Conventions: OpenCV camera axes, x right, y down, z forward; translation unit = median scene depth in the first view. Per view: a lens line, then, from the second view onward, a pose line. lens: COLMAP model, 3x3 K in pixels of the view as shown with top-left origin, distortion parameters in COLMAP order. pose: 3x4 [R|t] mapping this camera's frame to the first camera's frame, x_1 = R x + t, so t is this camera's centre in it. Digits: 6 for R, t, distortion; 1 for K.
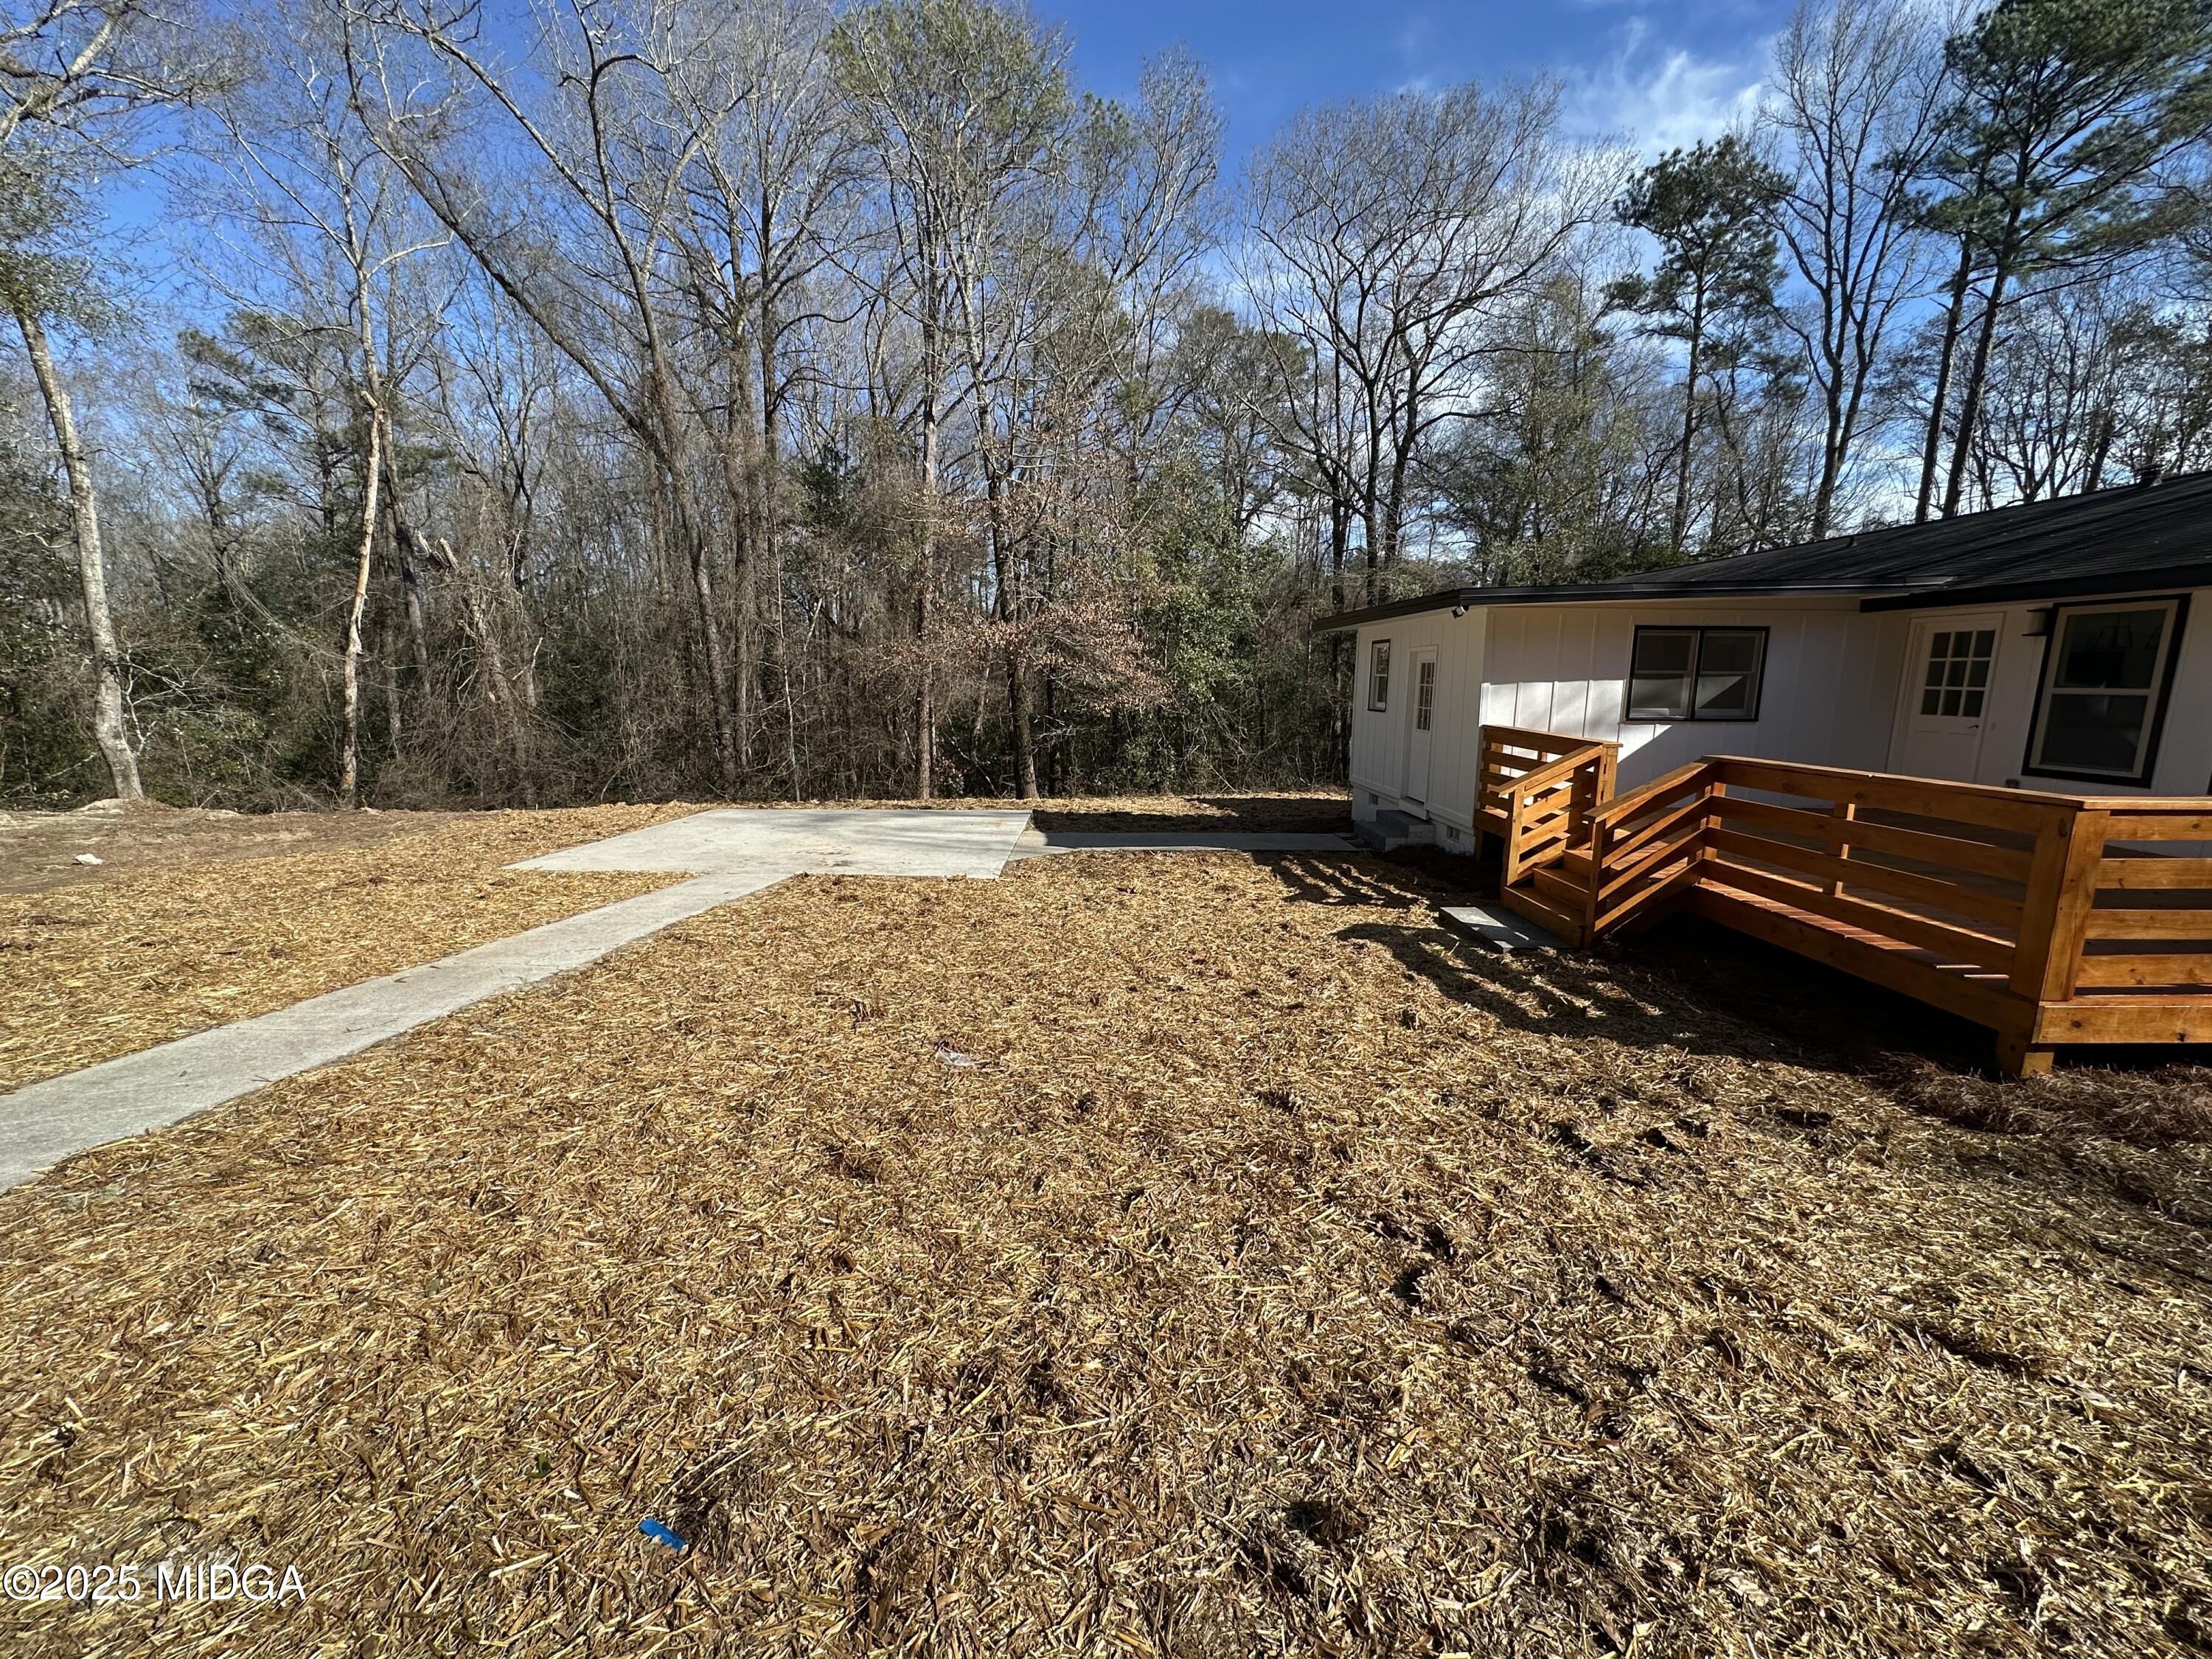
lens RADIAL K [[883.8, 0, 1107.4], [0, 883.8, 826.2], [0, 0, 1]] dist [-0.002301, 0.000618]
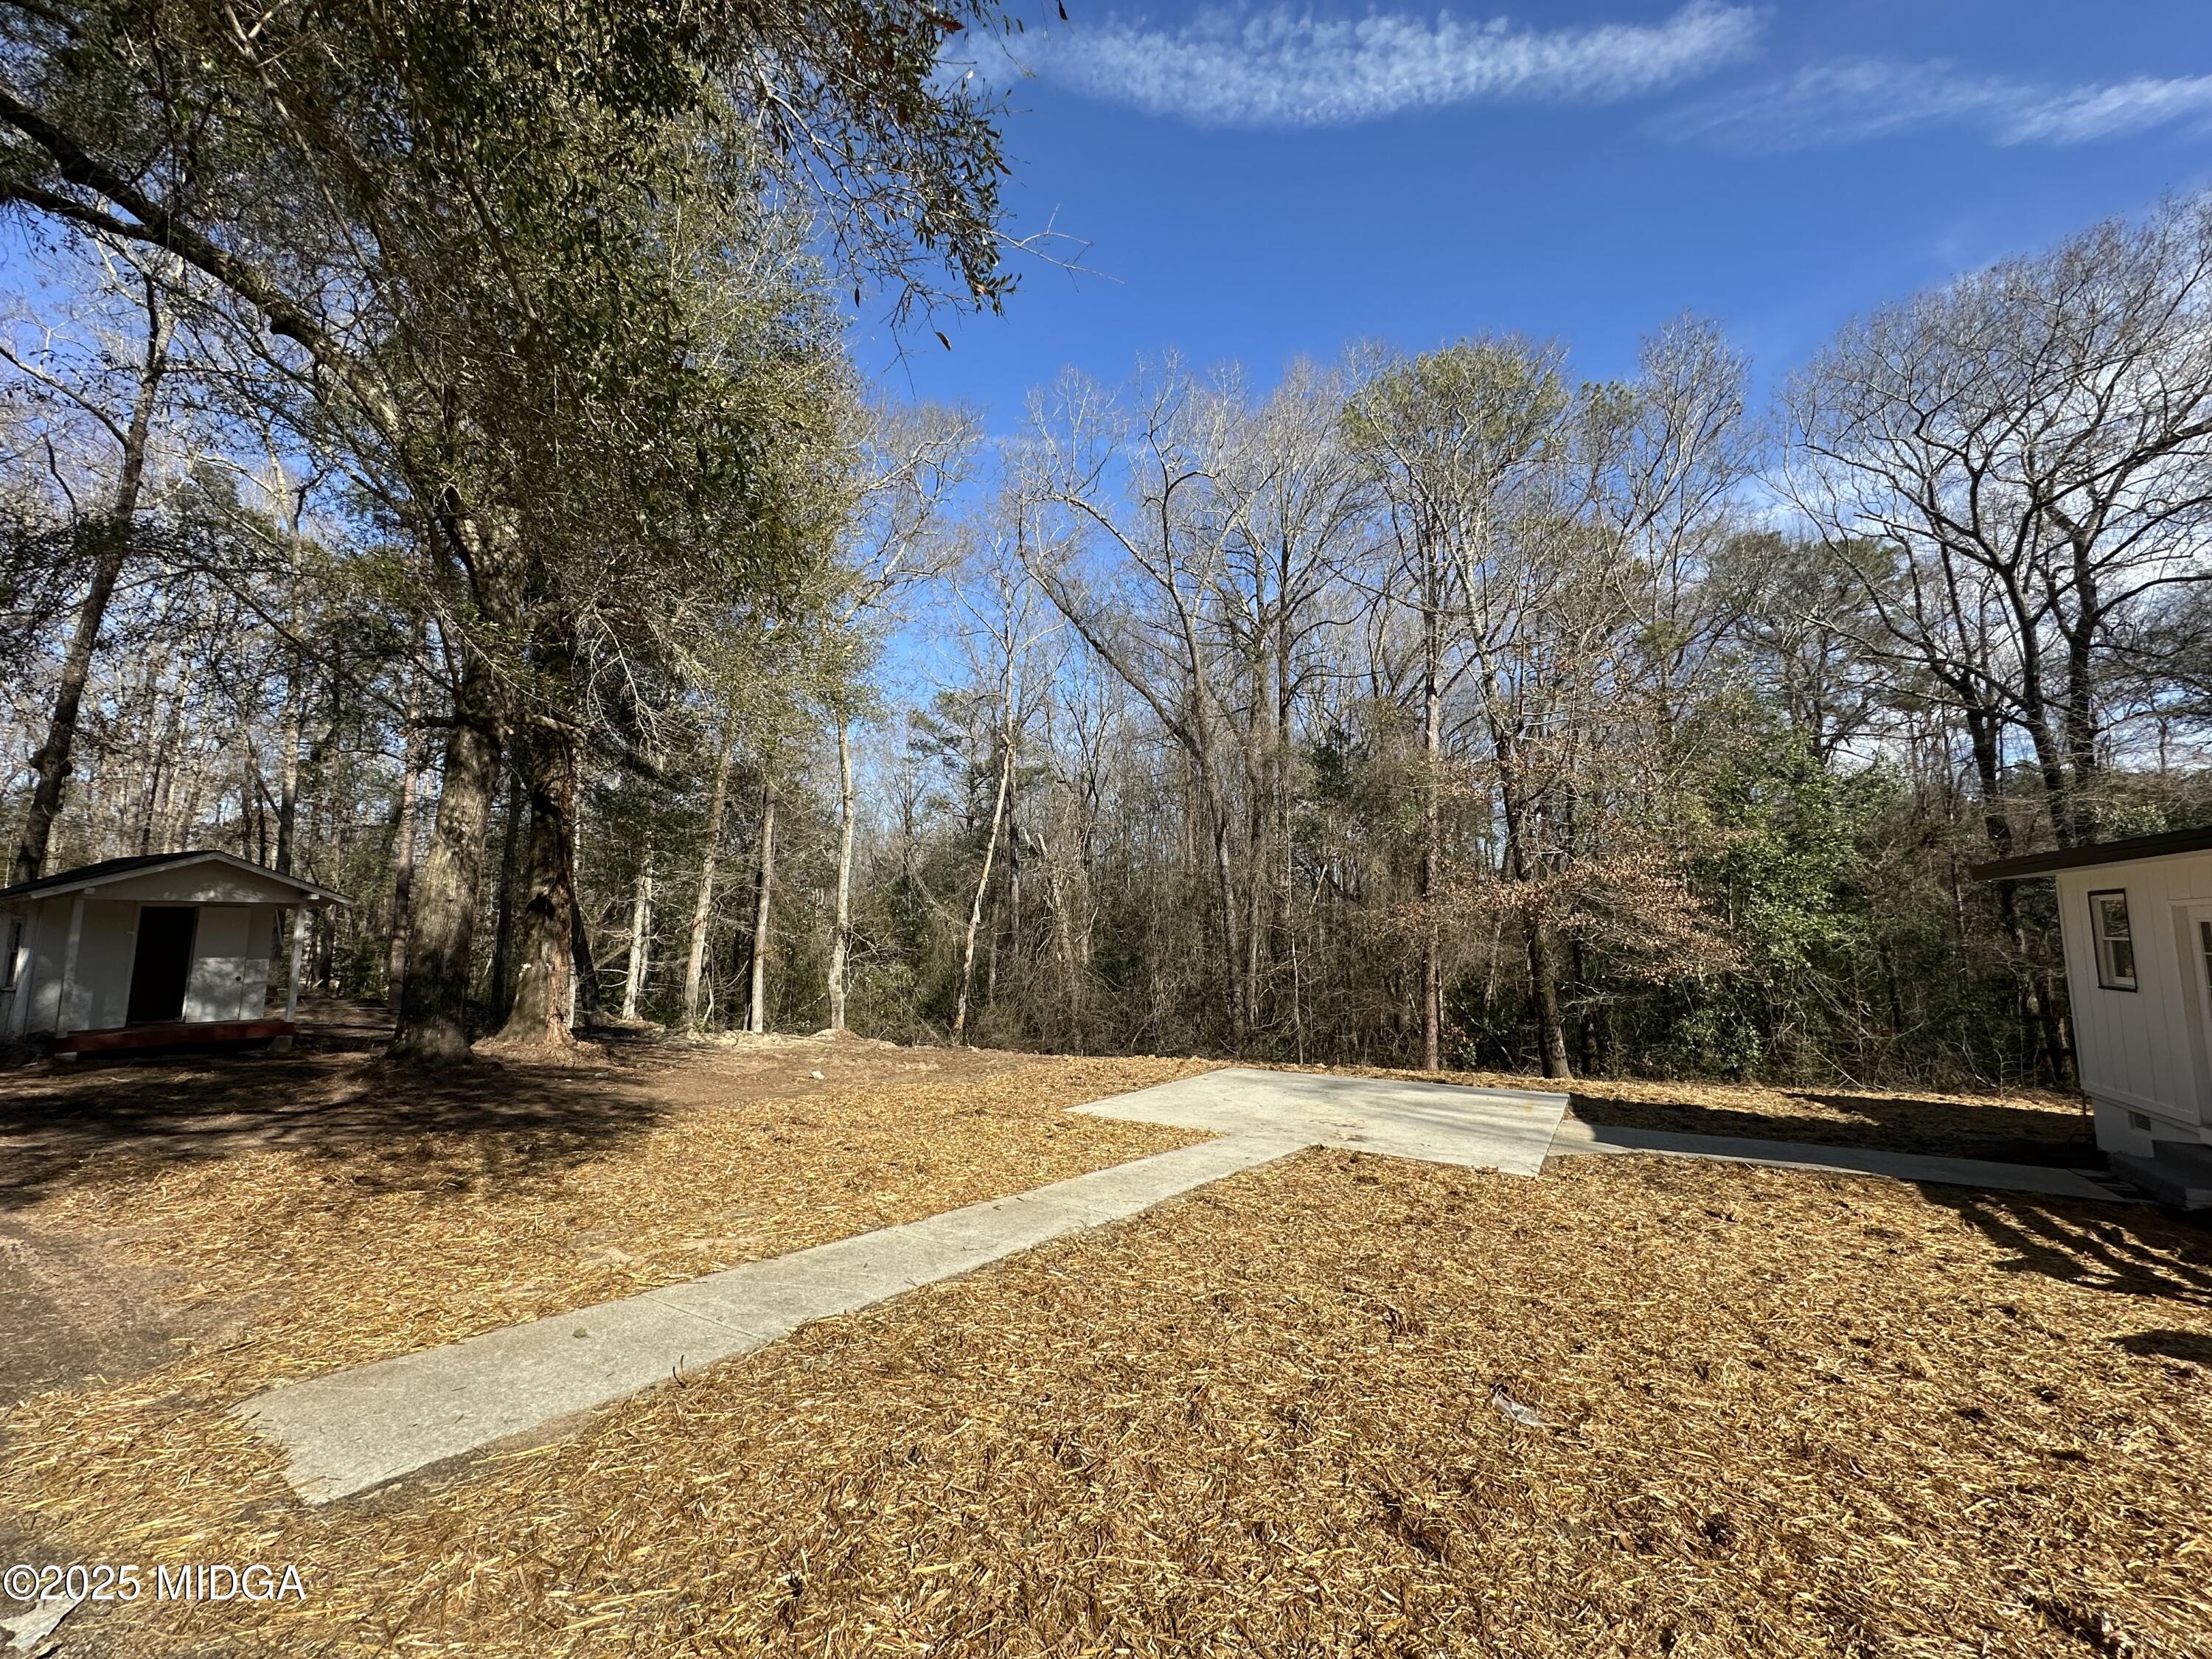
lens RADIAL K [[883.8, 0, 1107.4], [0, 883.8, 826.2], [0, 0, 1]] dist [-0.002301, 0.000618]
pose [[0.855582, -0.069244, -0.513015, -0.006356], [-0.080925, 0.960939, -0.264665, -0.003087], [0.511302, 0.267958, 0.816559, -0.005668]]
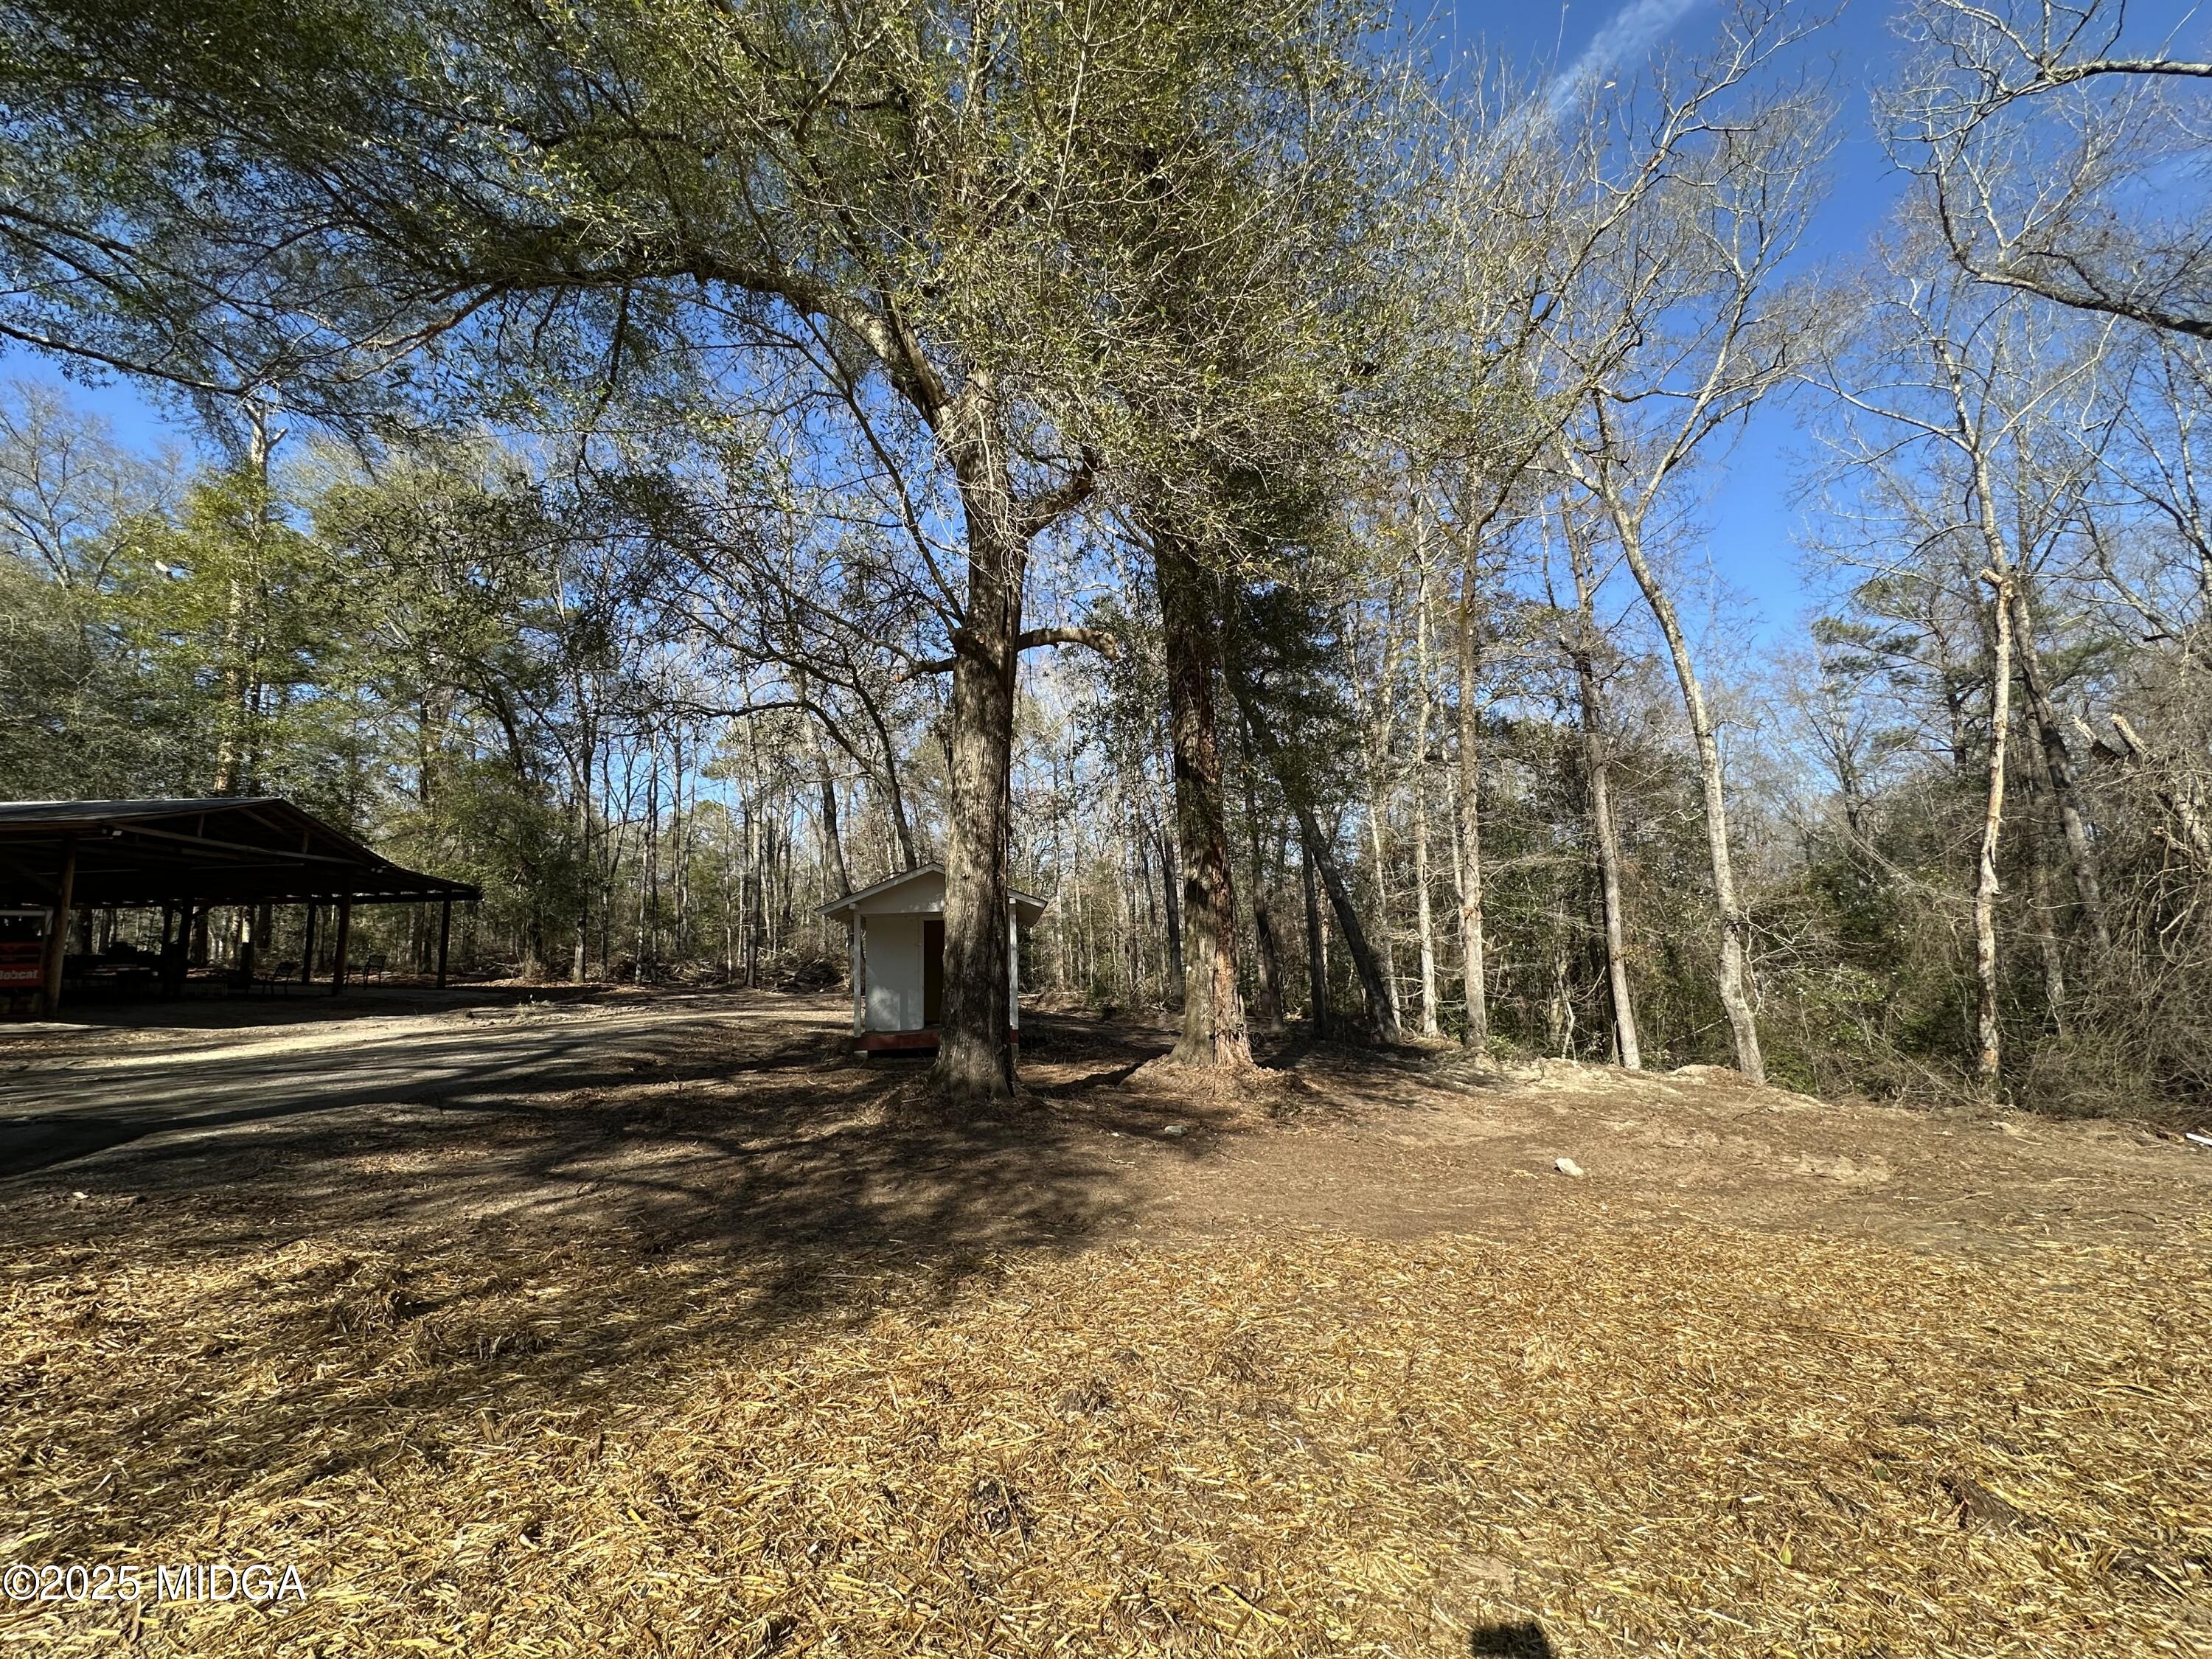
lens RADIAL K [[883.8, 0, 1107.4], [0, 883.8, 826.2], [0, 0, 1]] dist [-0.002301, 0.000618]
pose [[0.078895, -0.165195, -0.983100, -0.168163], [-0.127717, 0.976372, -0.174314, -0.023698], [0.988668, 0.139311, 0.055933, 0.215611]]
